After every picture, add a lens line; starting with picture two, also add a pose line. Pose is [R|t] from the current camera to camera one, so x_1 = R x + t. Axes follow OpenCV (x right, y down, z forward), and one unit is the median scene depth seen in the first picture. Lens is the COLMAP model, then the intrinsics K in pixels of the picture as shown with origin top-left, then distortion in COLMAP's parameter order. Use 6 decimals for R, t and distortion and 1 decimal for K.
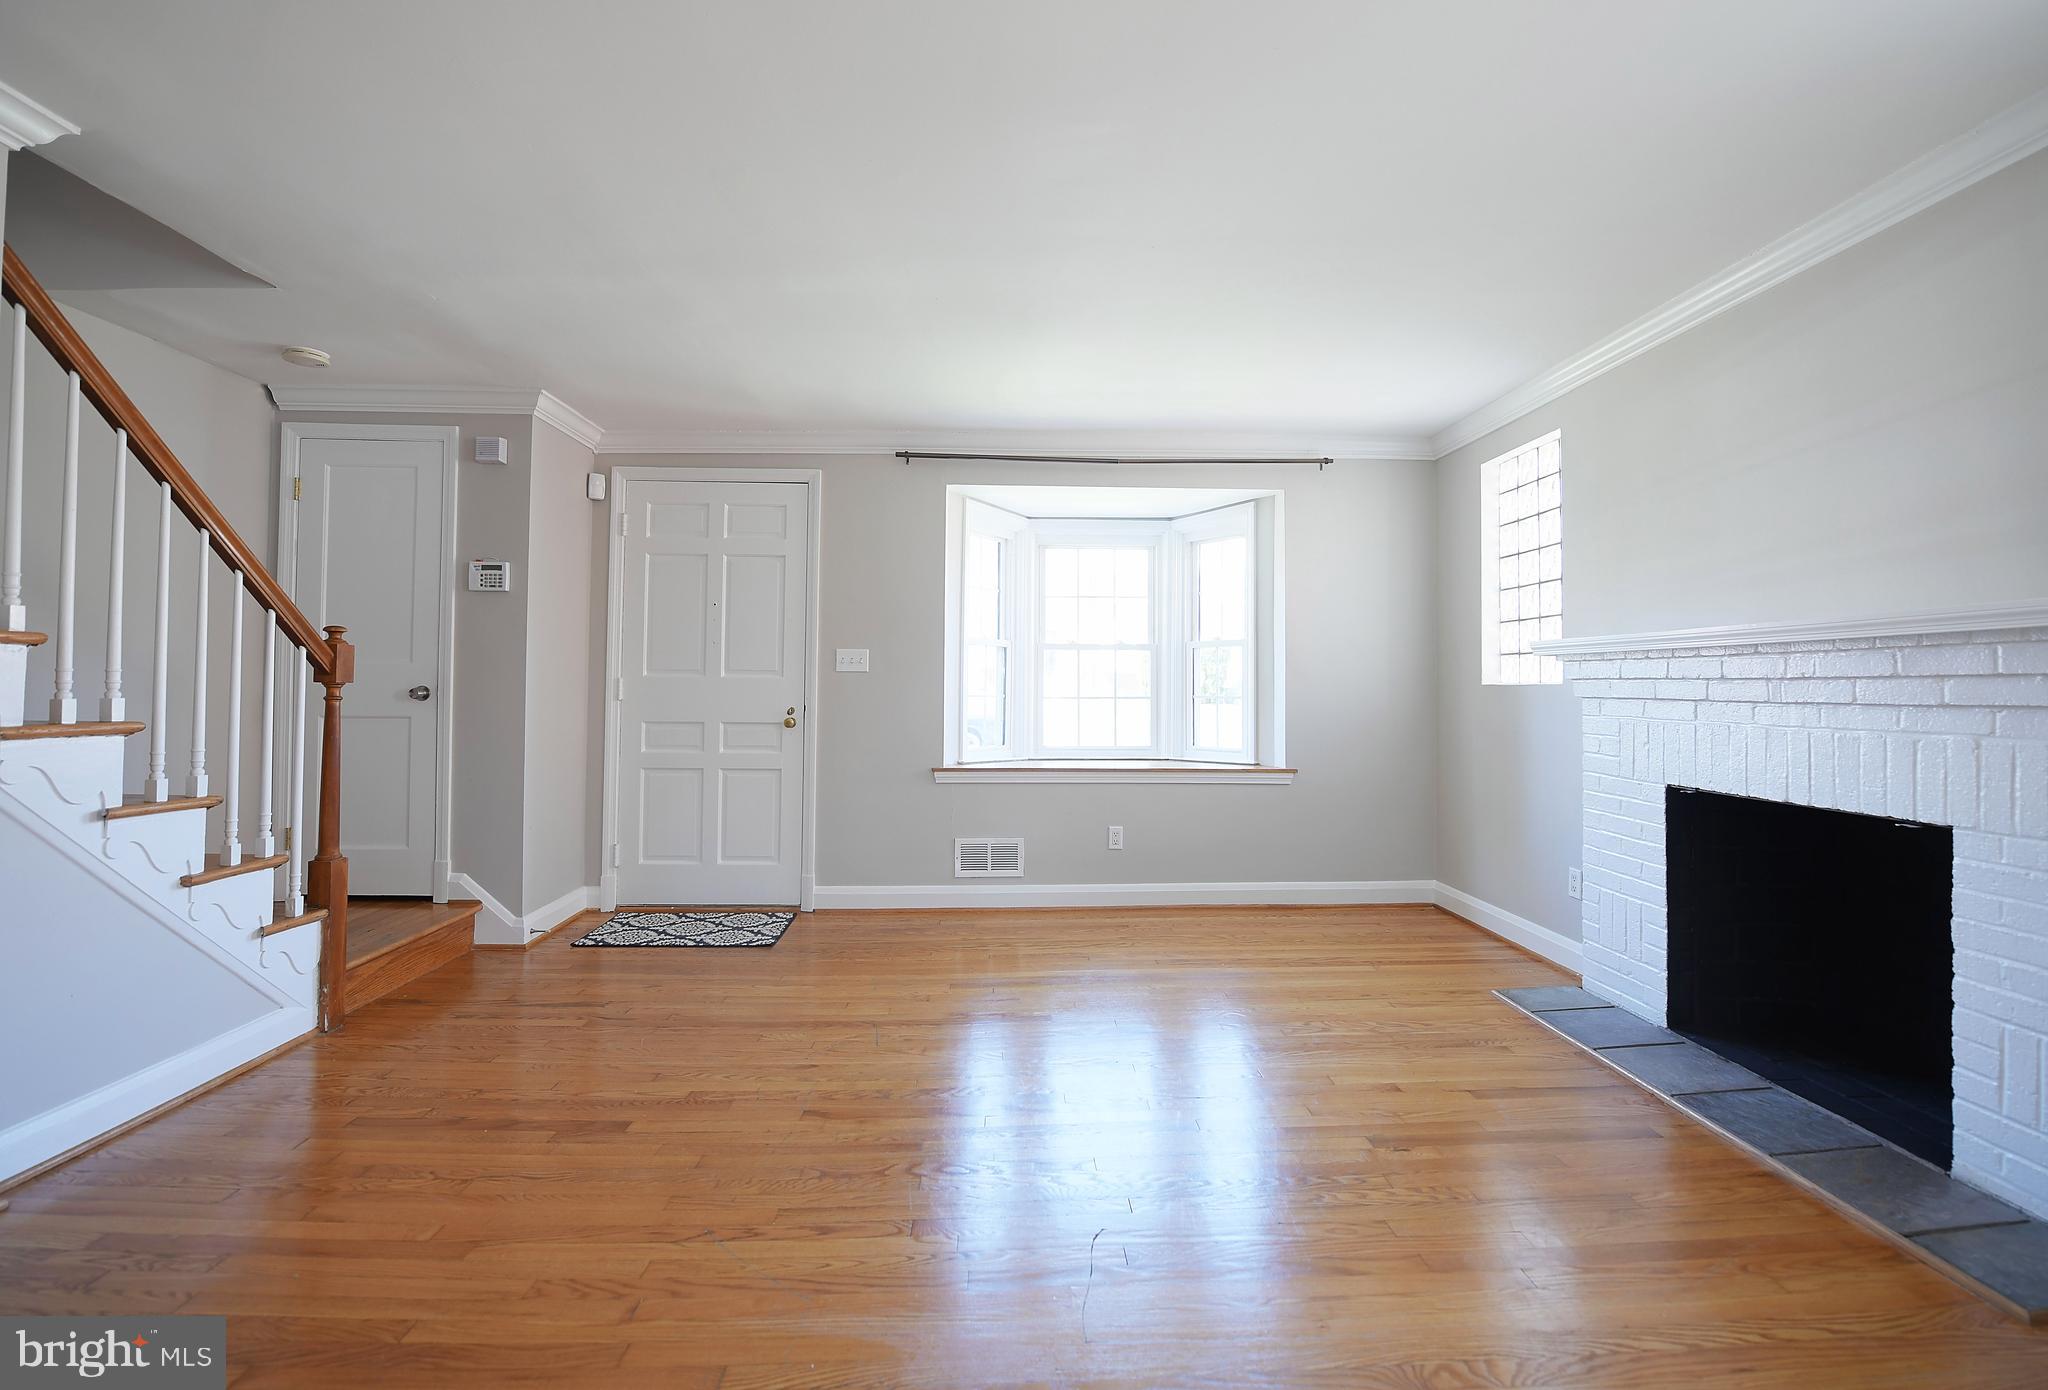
lens RADIAL K [[863.8, 0, 1032.4], [0, 863.8, 666.8], [0, 0, 1]] dist [0.000235, -0.000121]
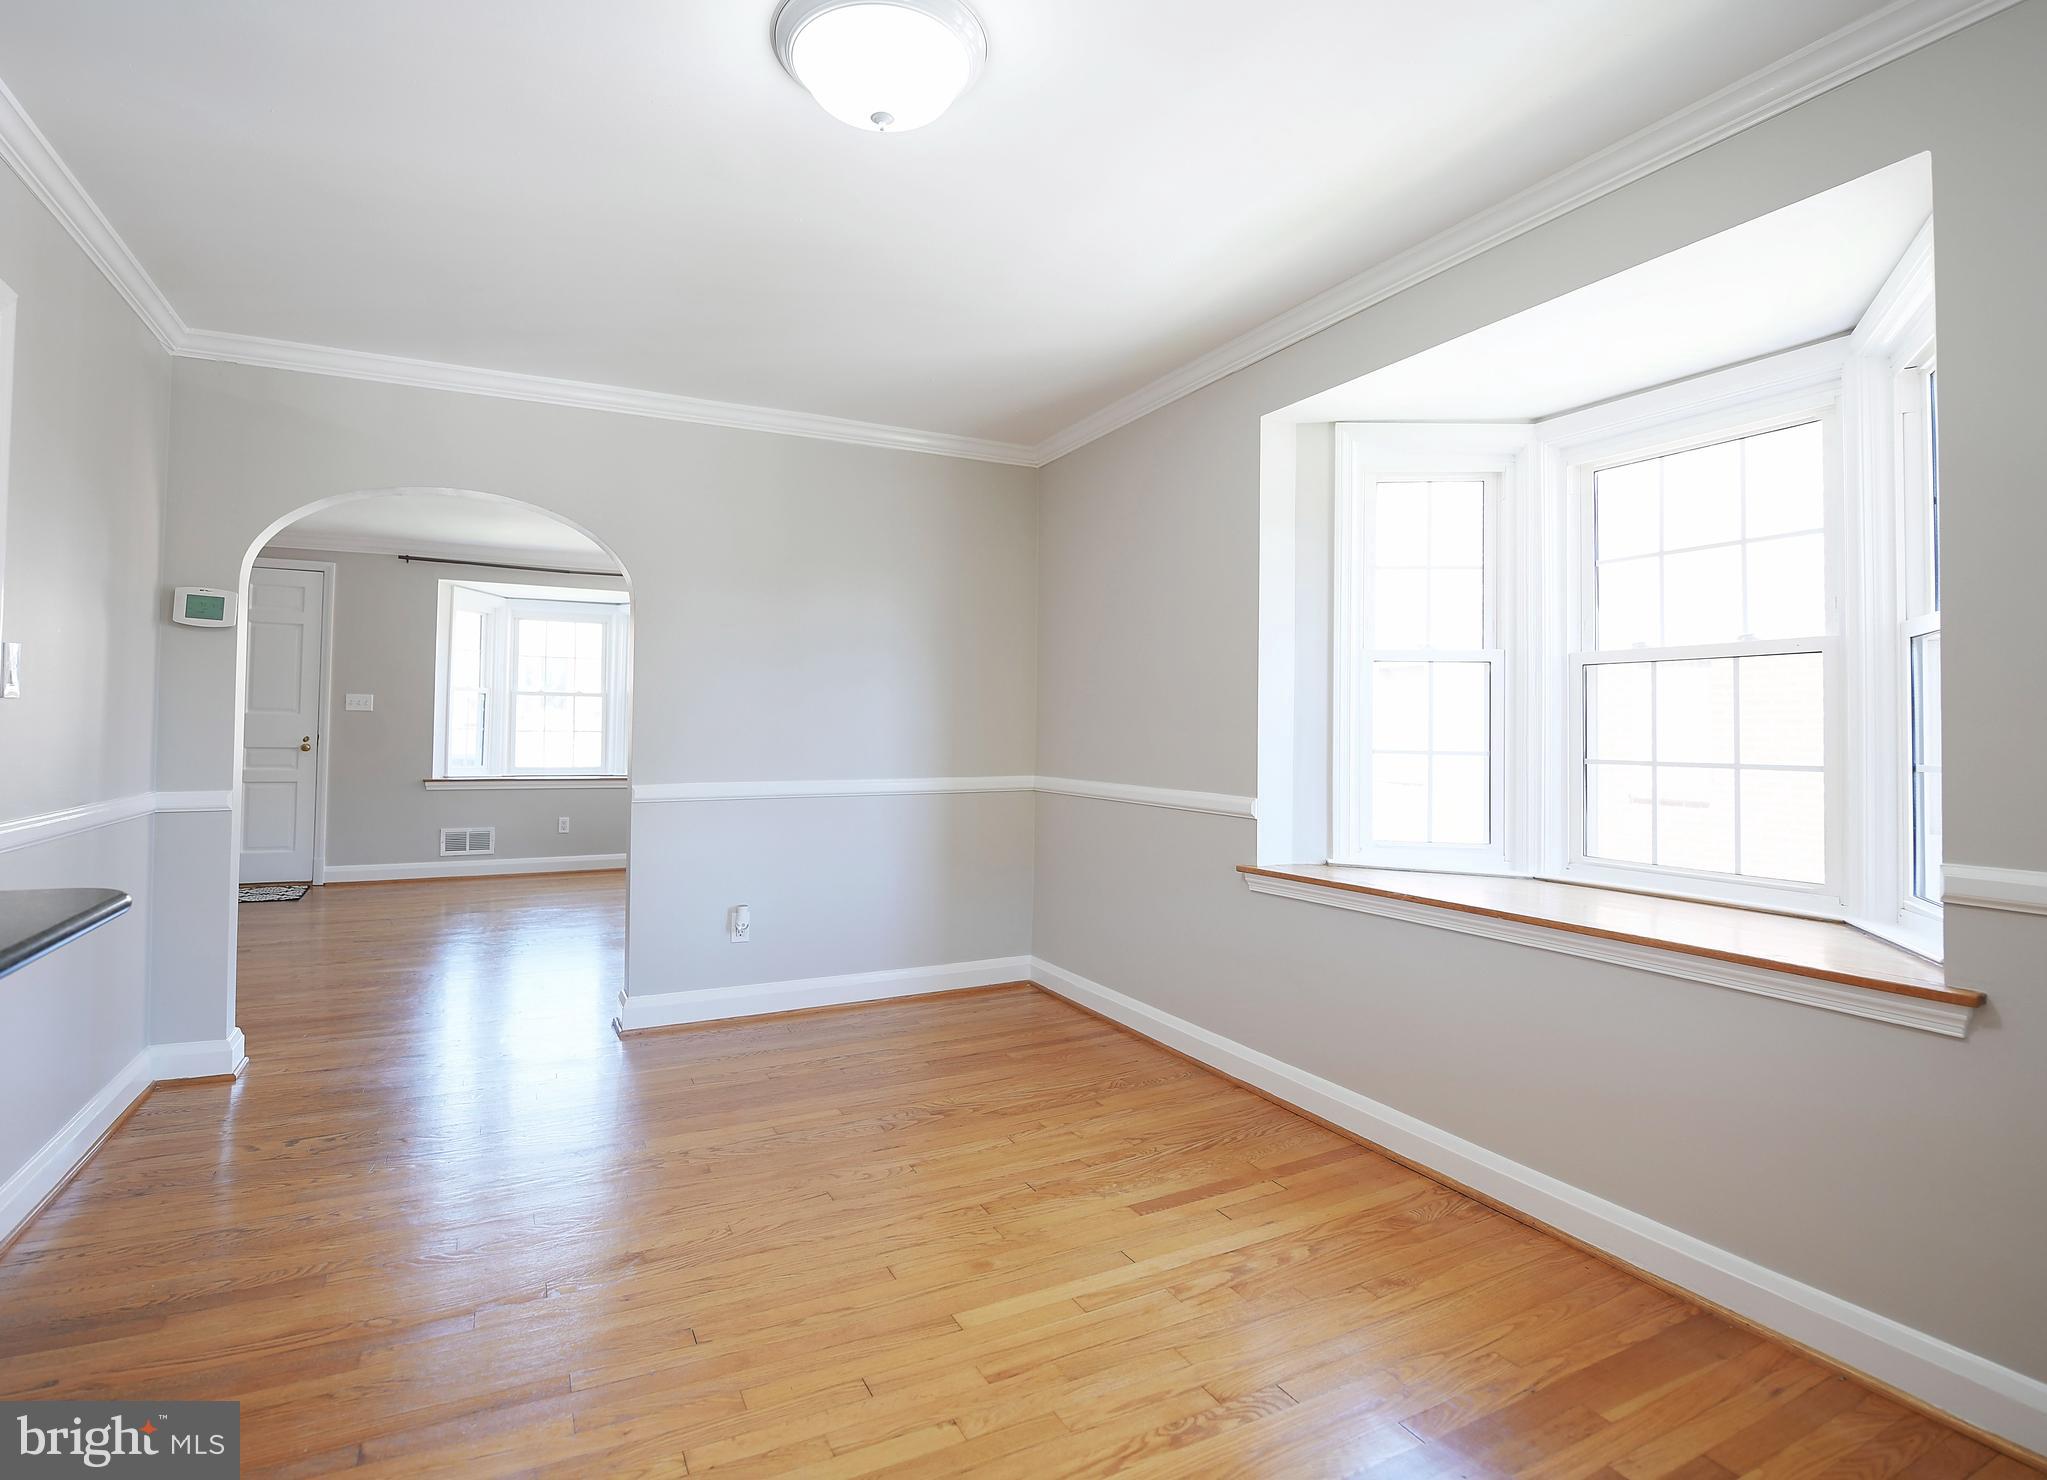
lens RADIAL K [[1031.6, 0, 990.0], [0, 1031.6, 699.2], [0, 0, 1]] dist [0.003432, 0.000219]
pose [[0.918760, 0.016782, 0.394459, 0.066686], [-0.017354, 0.999847, -0.002117, -0.026578], [-0.394434, -0.004900, 0.918911, -0.914775]]
